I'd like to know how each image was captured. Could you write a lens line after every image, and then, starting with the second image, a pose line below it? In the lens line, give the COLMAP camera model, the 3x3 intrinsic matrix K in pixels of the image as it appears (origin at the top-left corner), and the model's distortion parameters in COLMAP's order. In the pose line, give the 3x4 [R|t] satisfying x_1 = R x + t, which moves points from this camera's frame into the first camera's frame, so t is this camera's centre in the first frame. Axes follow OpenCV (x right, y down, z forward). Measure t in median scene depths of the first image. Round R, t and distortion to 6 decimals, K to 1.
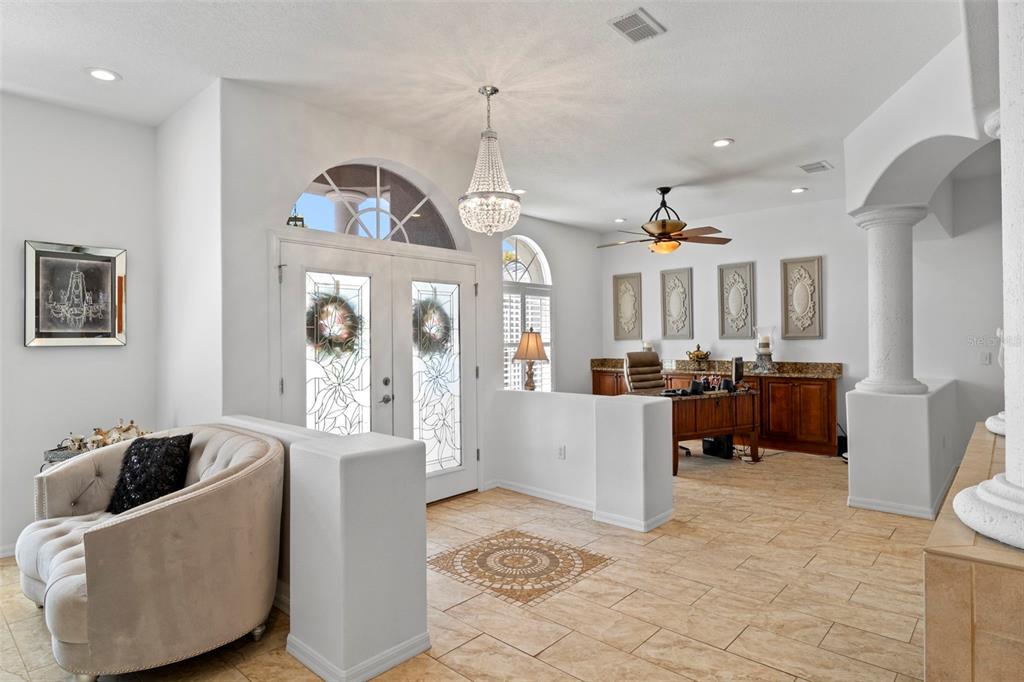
lens RADIAL K [[583.5, 0, 488.0], [0, 583.5, 336.9], [0, 0, 1]] dist [-0.004081, 0.000151]
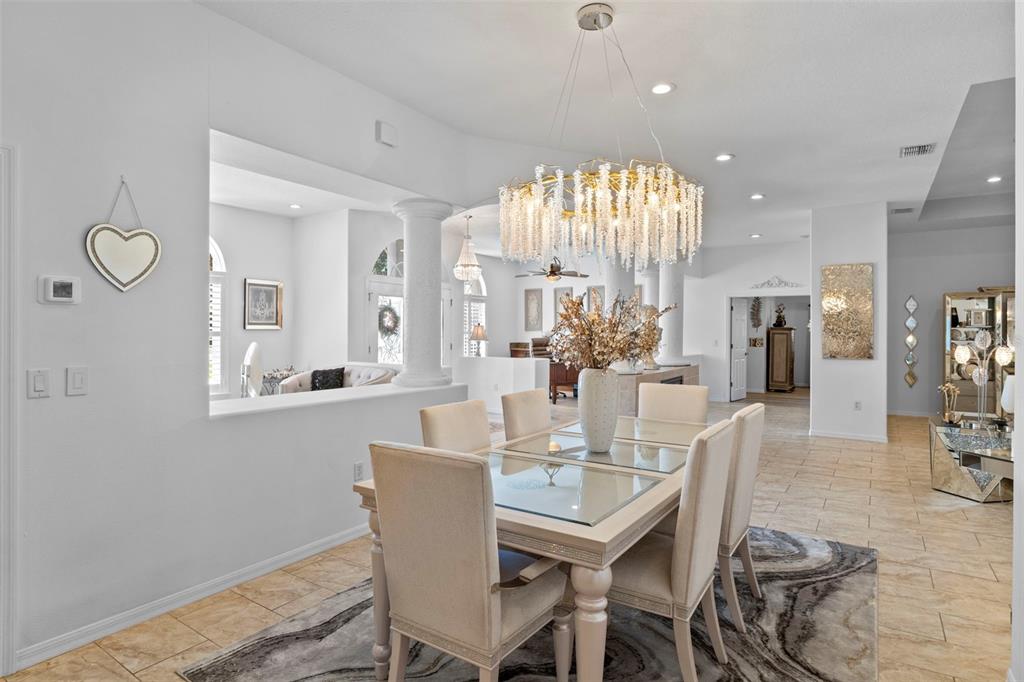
lens RADIAL K [[523.3, 0, 497.0], [0, 523.3, 331.6], [0, 0, 1]] dist [-0.001282, 0.000071]
pose [[0.988287, 0.015249, 0.151846, -0.091825], [-0.016567, 0.999835, 0.007419, -0.001874], [-0.151708, -0.009848, 0.988376, -0.489298]]
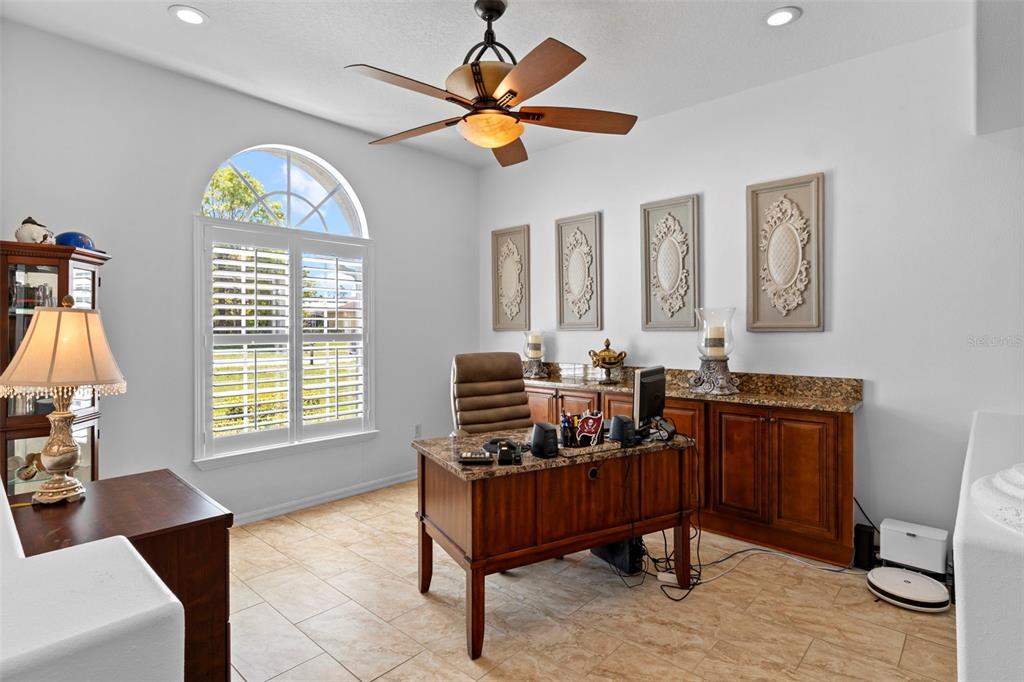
lens RADIAL K [[523.3, 0, 497.0], [0, 523.3, 331.6], [0, 0, 1]] dist [-0.001282, 0.000071]
pose [[0.999969, 0.007248, -0.002954, 0.279396], [-0.007222, 0.999935, 0.008803, 0.001282], [0.003017, -0.008782, 0.999957, 0.524284]]
